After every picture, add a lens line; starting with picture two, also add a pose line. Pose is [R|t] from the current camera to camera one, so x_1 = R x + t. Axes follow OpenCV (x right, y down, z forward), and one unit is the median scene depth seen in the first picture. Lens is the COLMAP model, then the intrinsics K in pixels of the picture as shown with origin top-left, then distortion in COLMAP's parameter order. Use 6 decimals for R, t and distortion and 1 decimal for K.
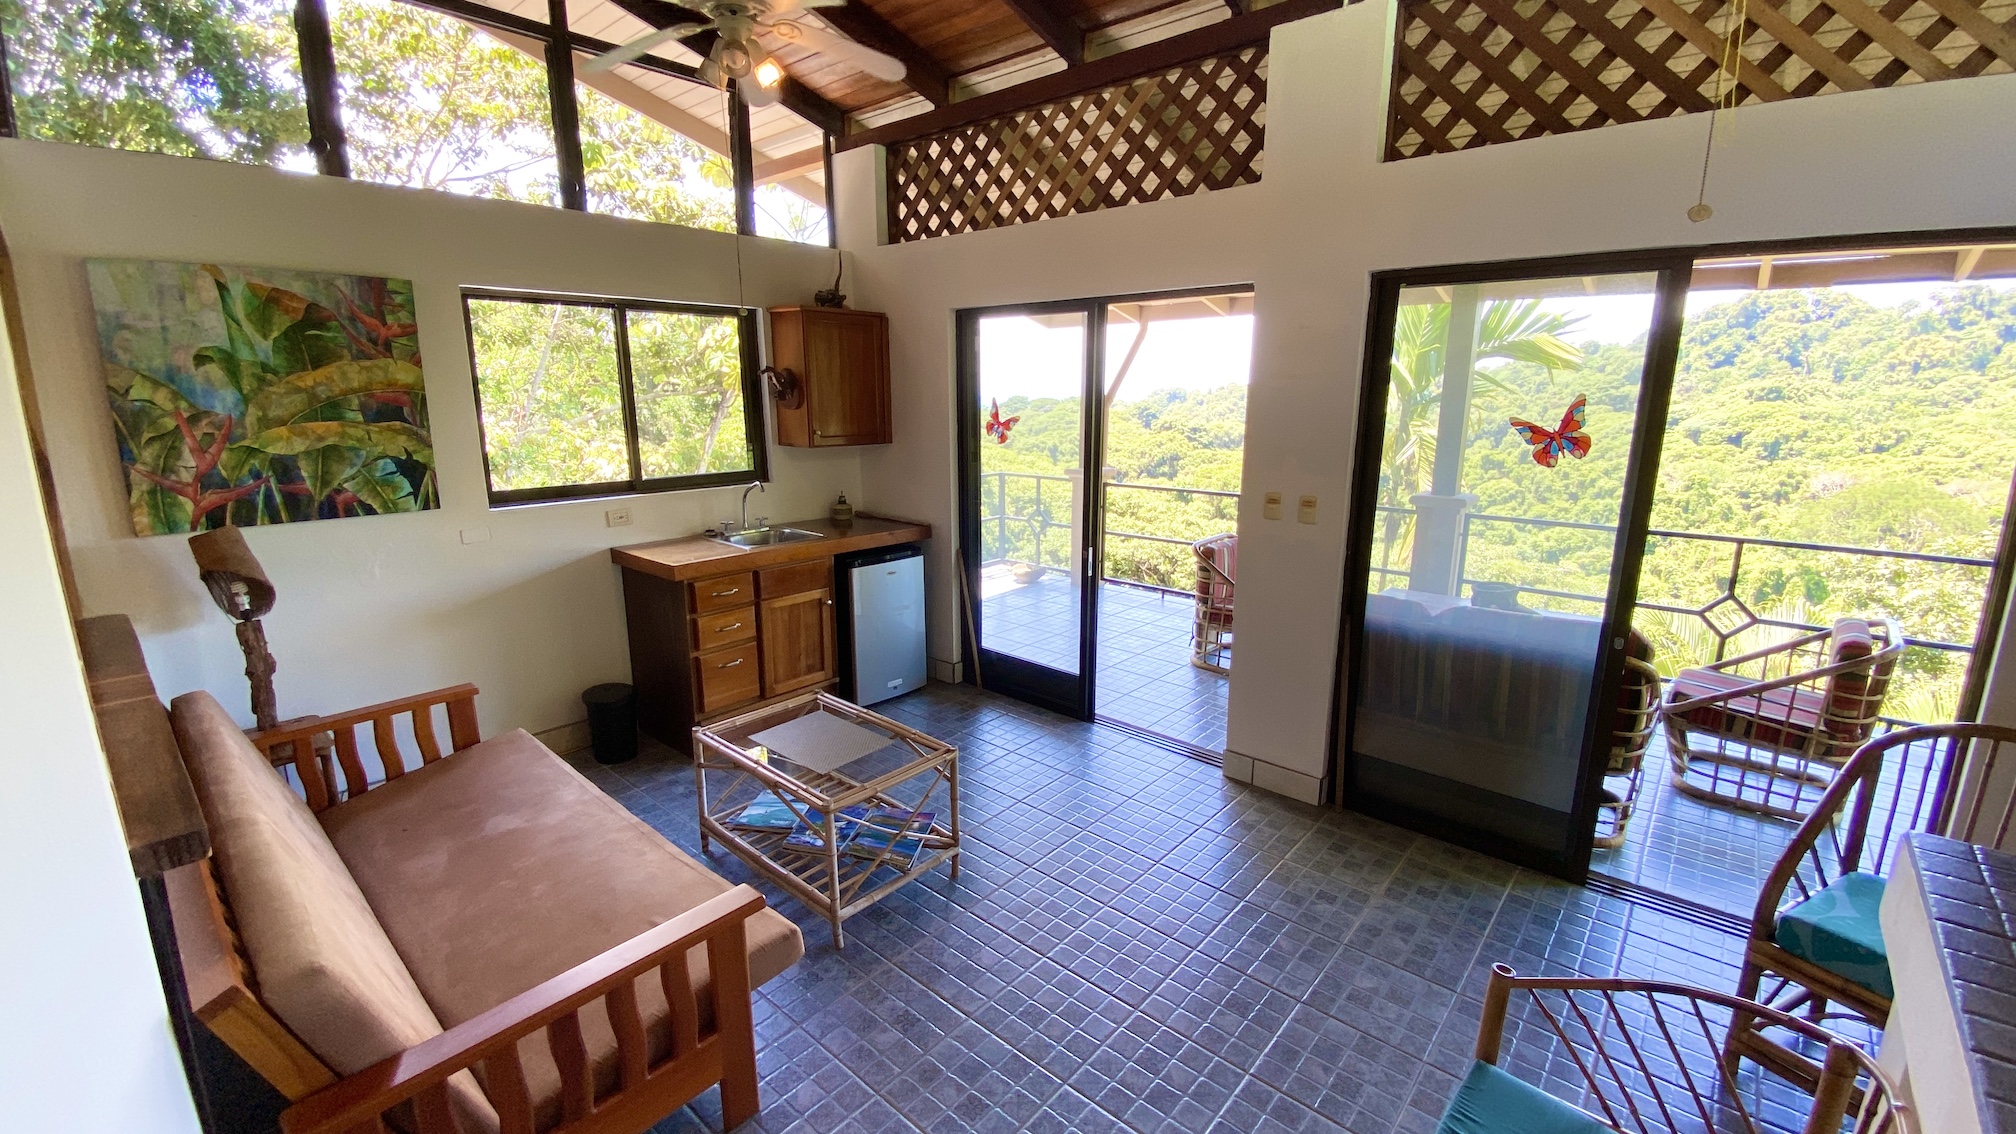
lens RADIAL K [[823.0, 0, 1008.0], [0, 823.0, 567.0], [0, 0, 1]] dist [0.021884, -0.020083]
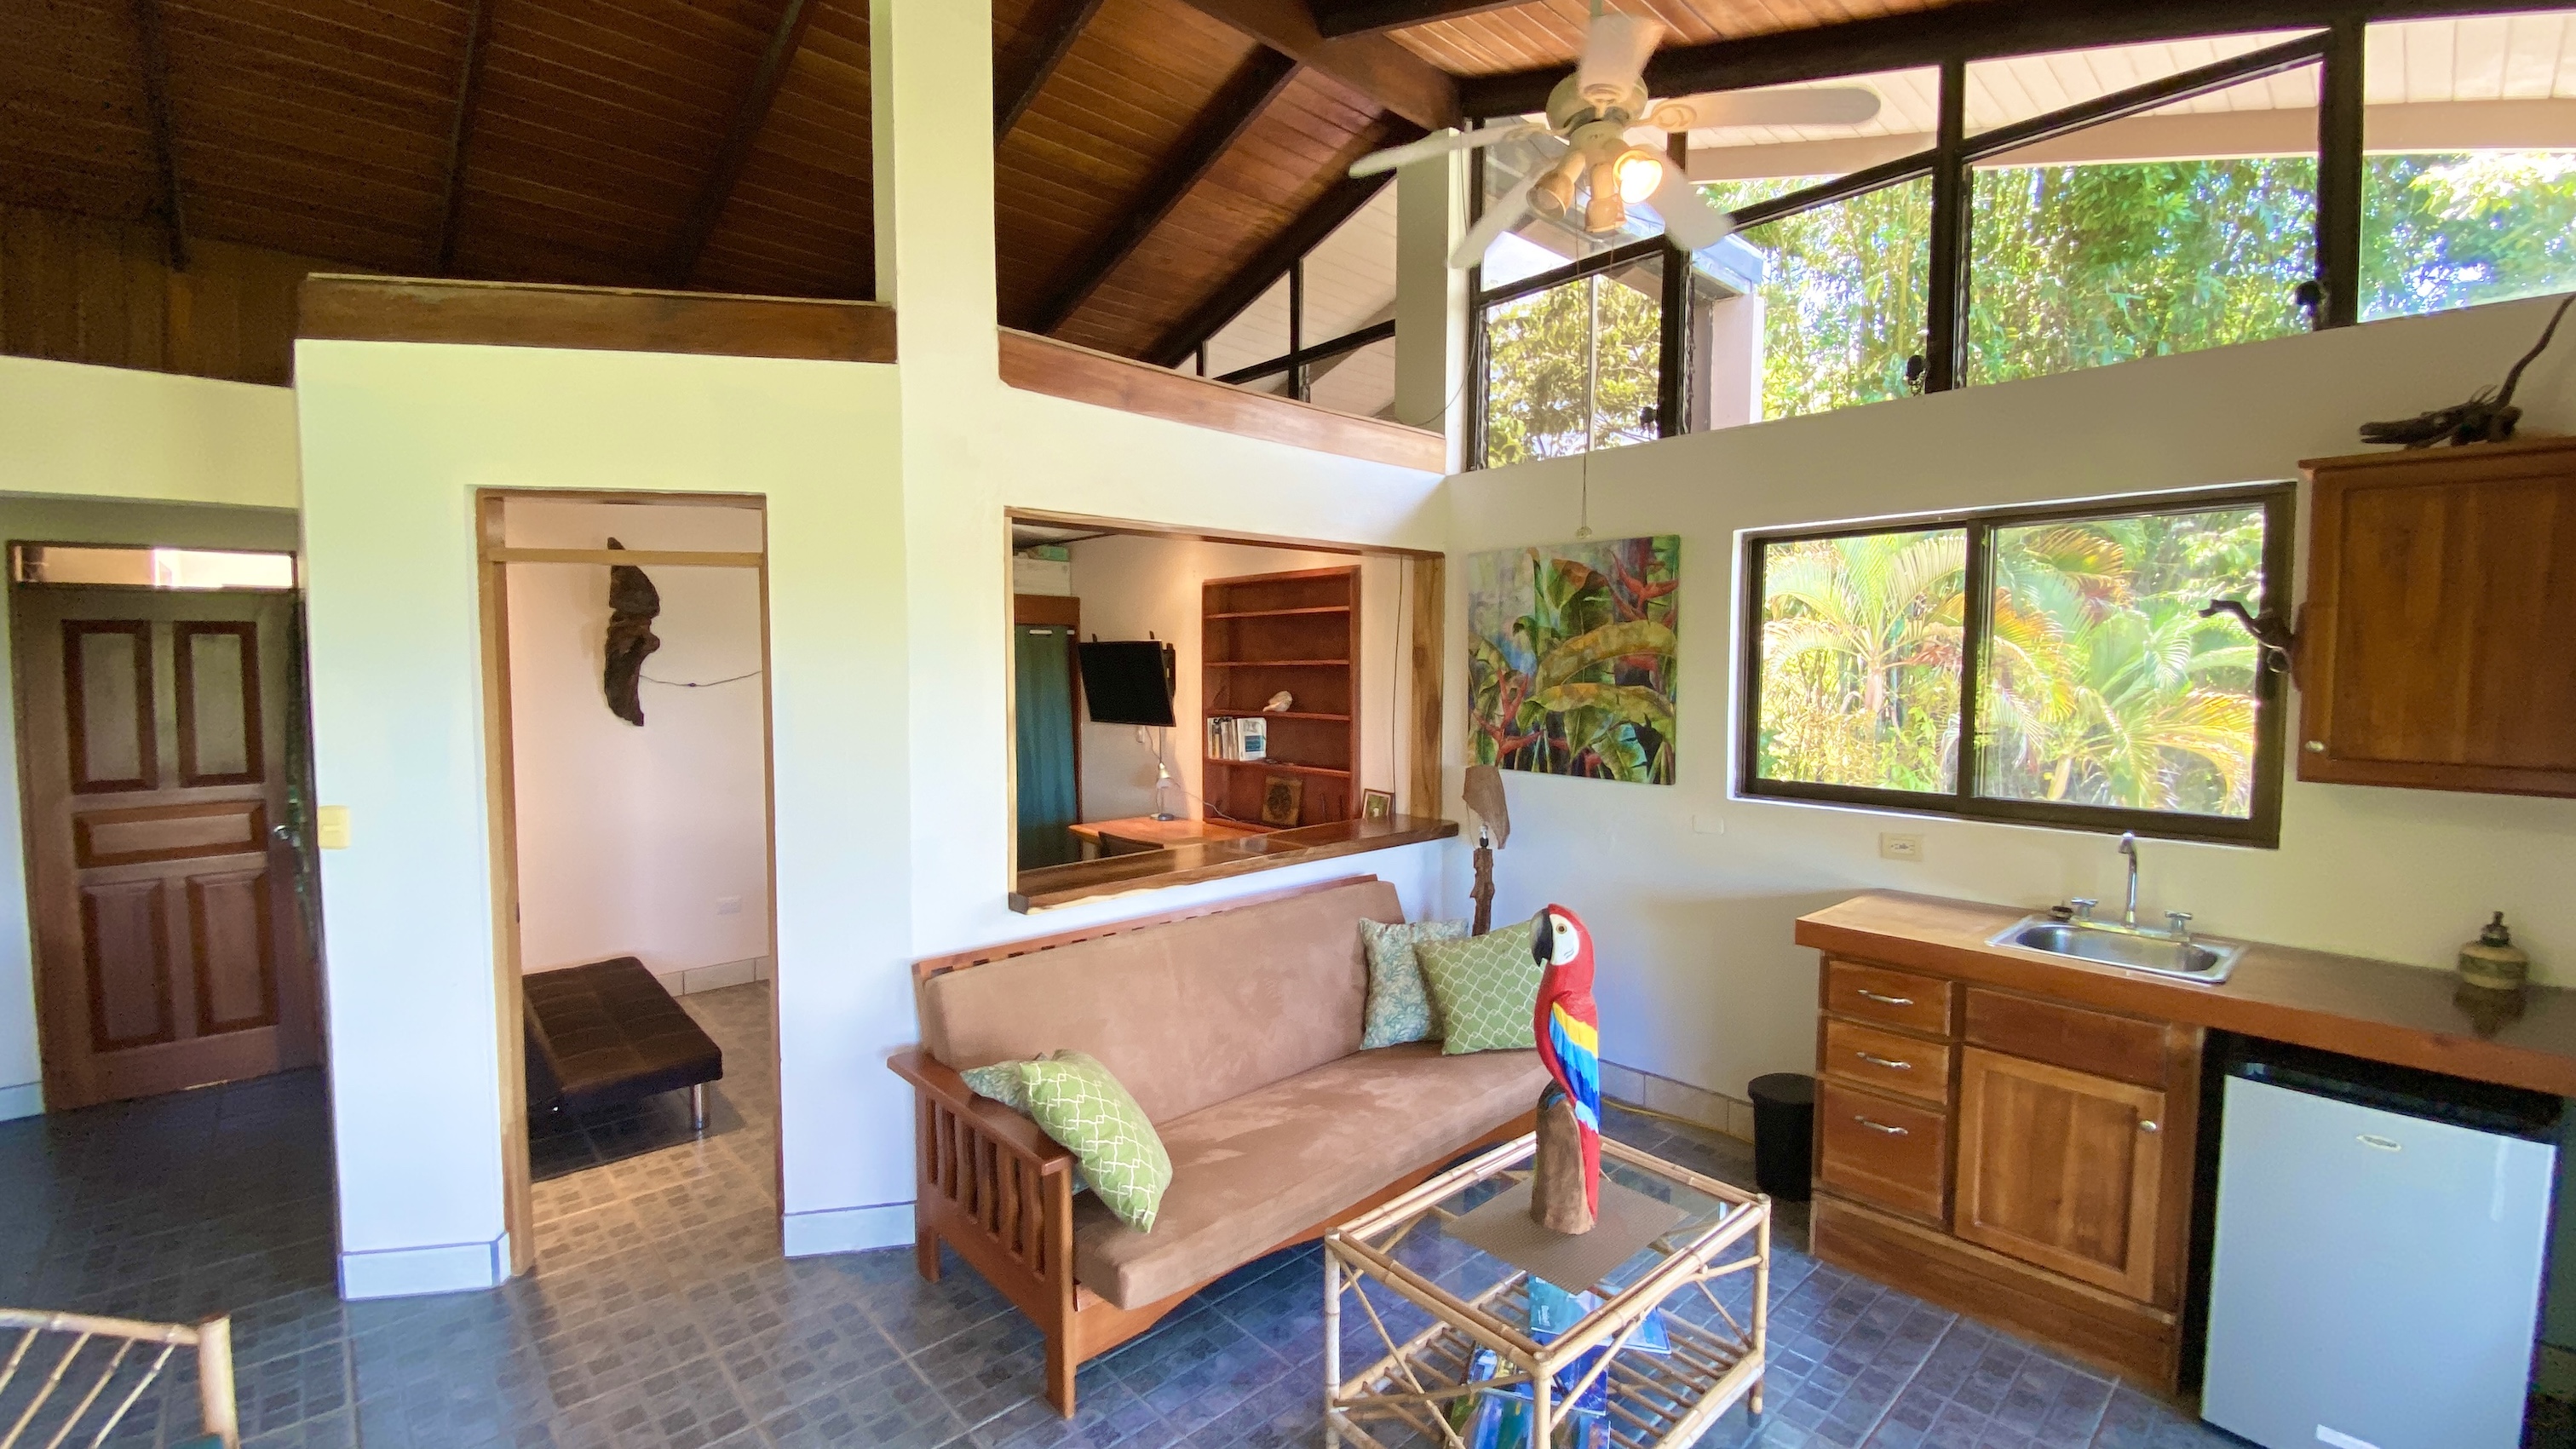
lens RADIAL K [[1051.7, 0, 1288.0], [0, 1051.7, 724.5], [0, 0, 1]] dist [0.021884, -0.020083]
pose [[-0.123593, 0.056893, -0.990701, 0.517772], [-0.215665, 0.972952, 0.082779, -0.153474], [0.968614, 0.223891, -0.107980, 0.790813]]
